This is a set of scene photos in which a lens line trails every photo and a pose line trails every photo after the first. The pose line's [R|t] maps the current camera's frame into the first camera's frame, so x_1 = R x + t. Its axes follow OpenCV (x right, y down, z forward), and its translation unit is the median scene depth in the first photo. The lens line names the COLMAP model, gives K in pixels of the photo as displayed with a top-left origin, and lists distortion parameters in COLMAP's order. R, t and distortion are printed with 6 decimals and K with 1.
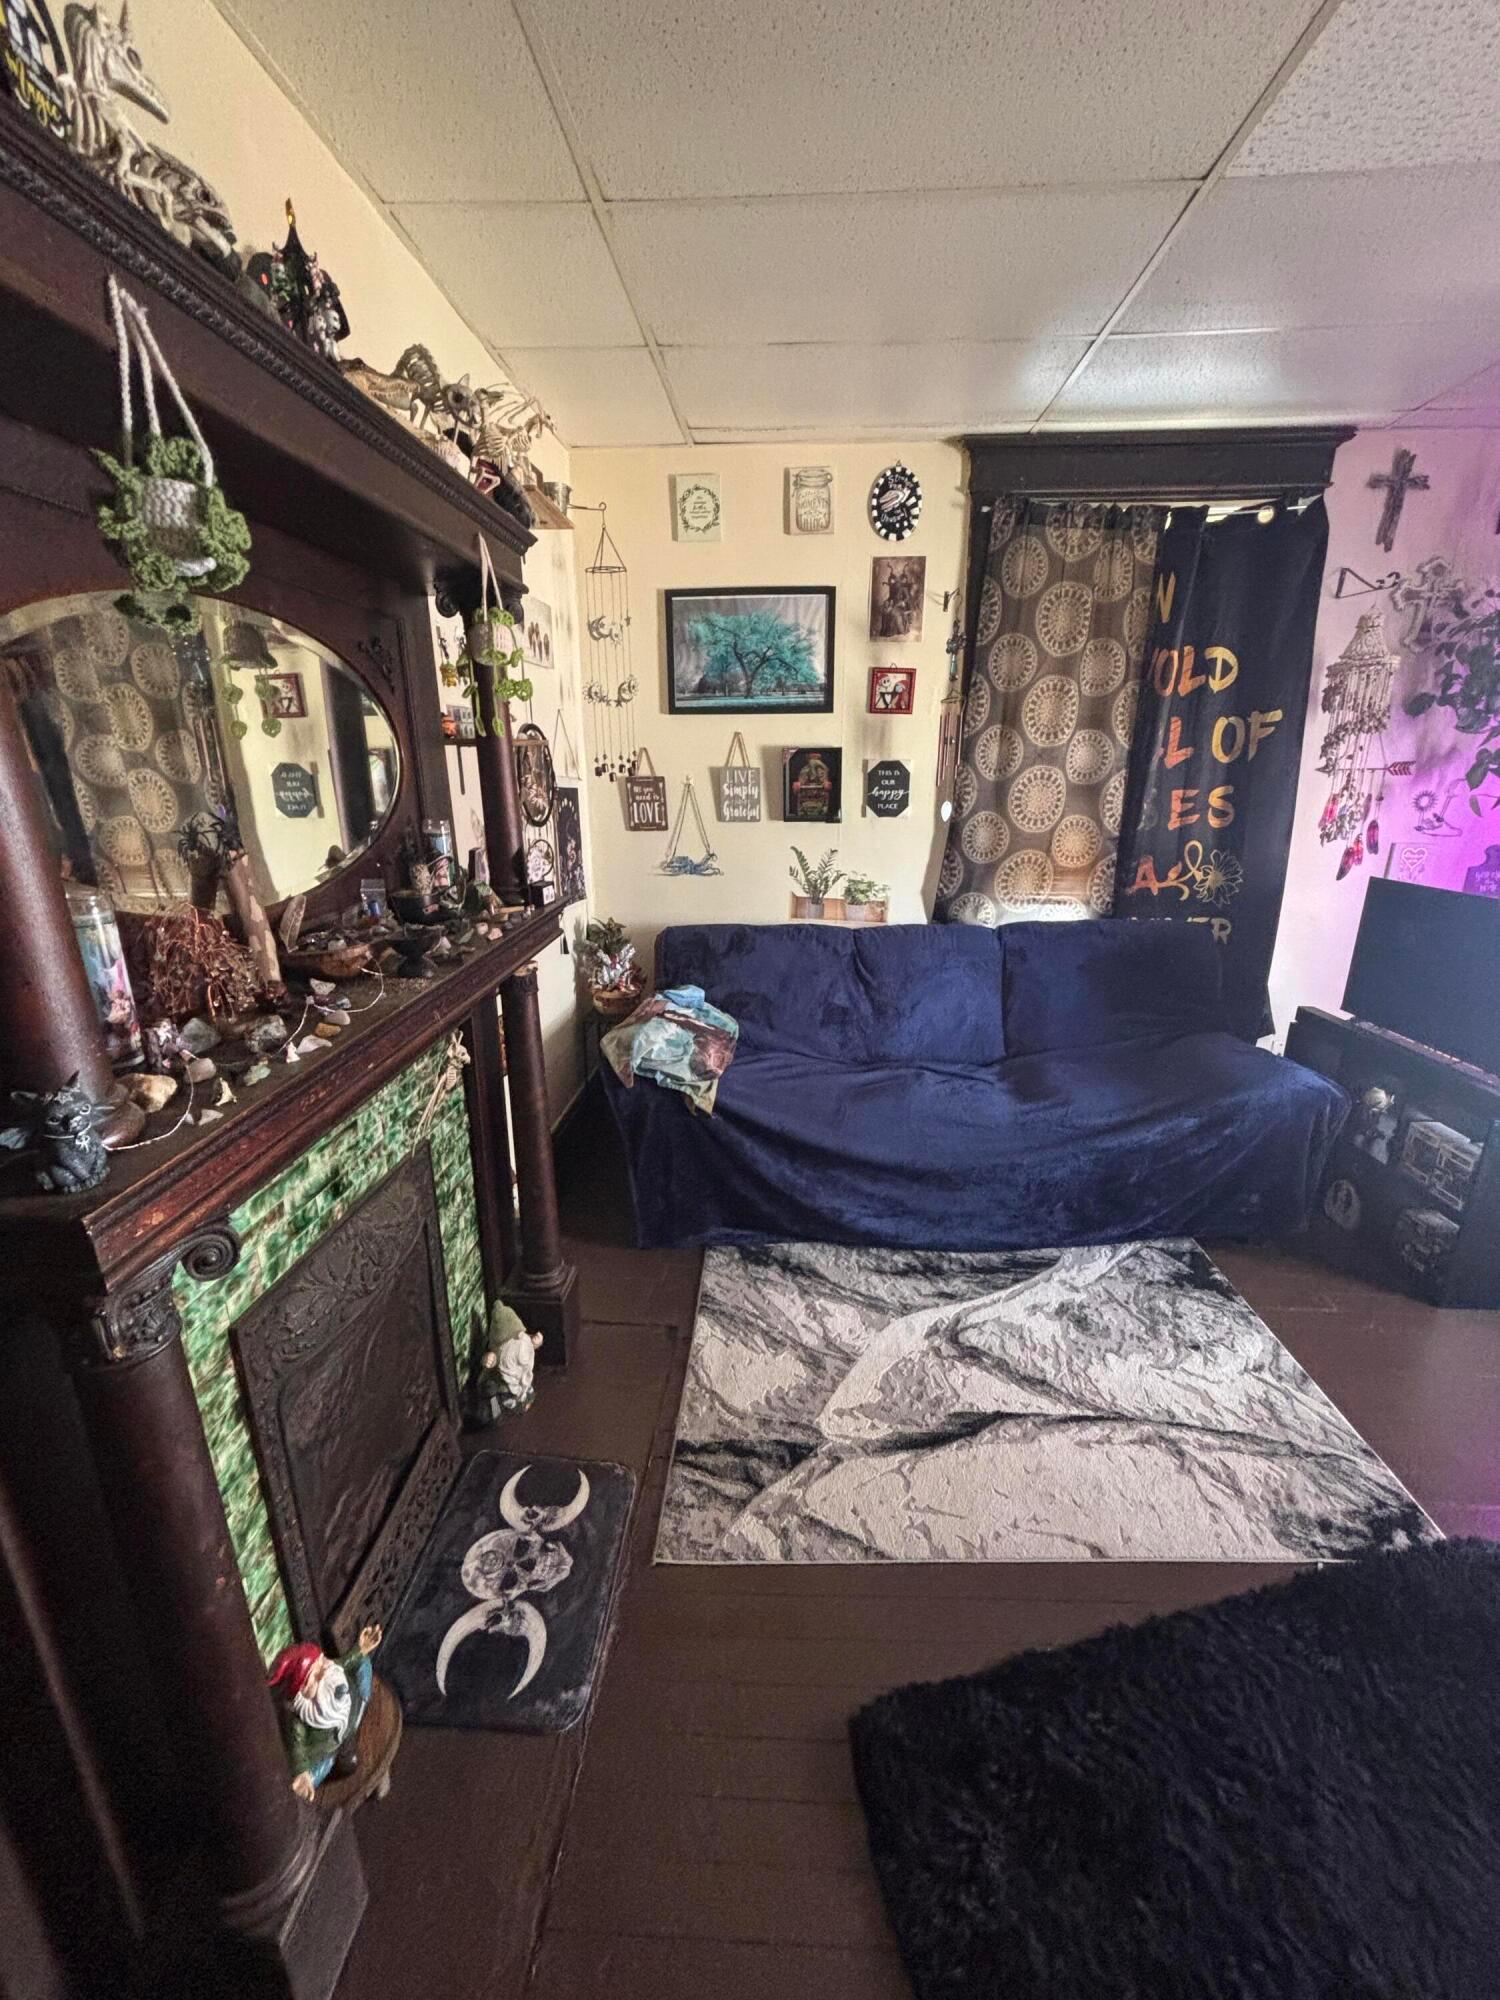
lens RADIAL K [[813.2, 0, 752.5], [0, 813.2, 995.3], [0, 0, 1]] dist [-0.006142, 0.003835]
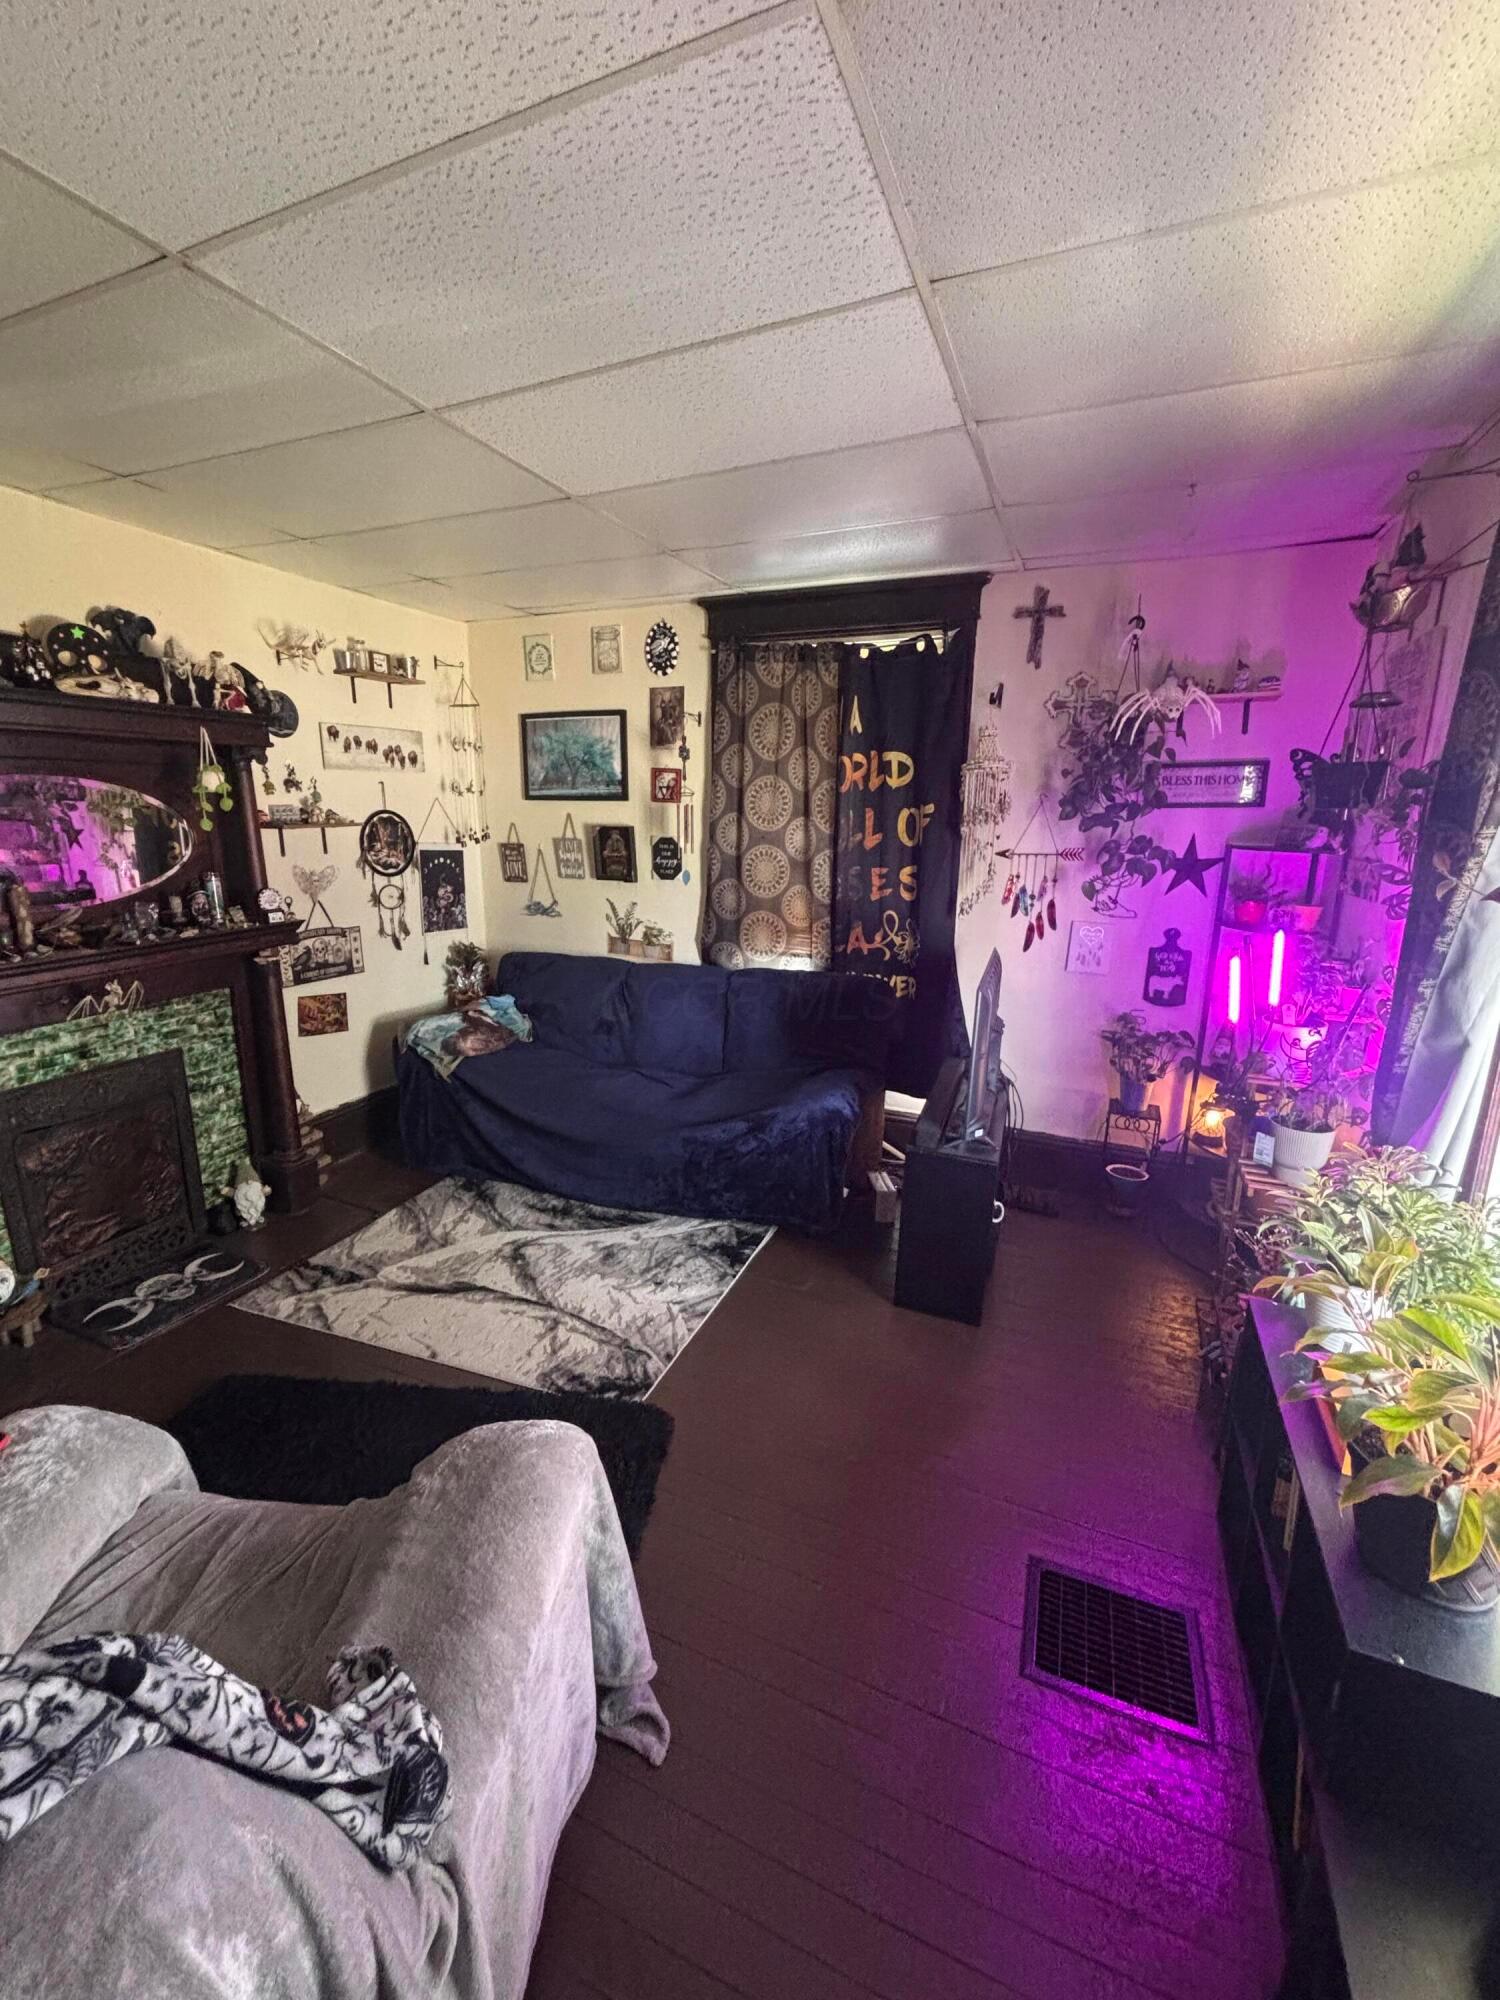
lens RADIAL K [[811.2, 0, 750.4], [0, 811.2, 993.4], [0, 0, 1]] dist [0.022460, -0.021864]
pose [[0.942197, 0.086751, -0.323633, 0.773267], [-0.105399, 0.993605, -0.040510, -0.001370], [0.318049, 0.072280, 0.945315, -0.177773]]
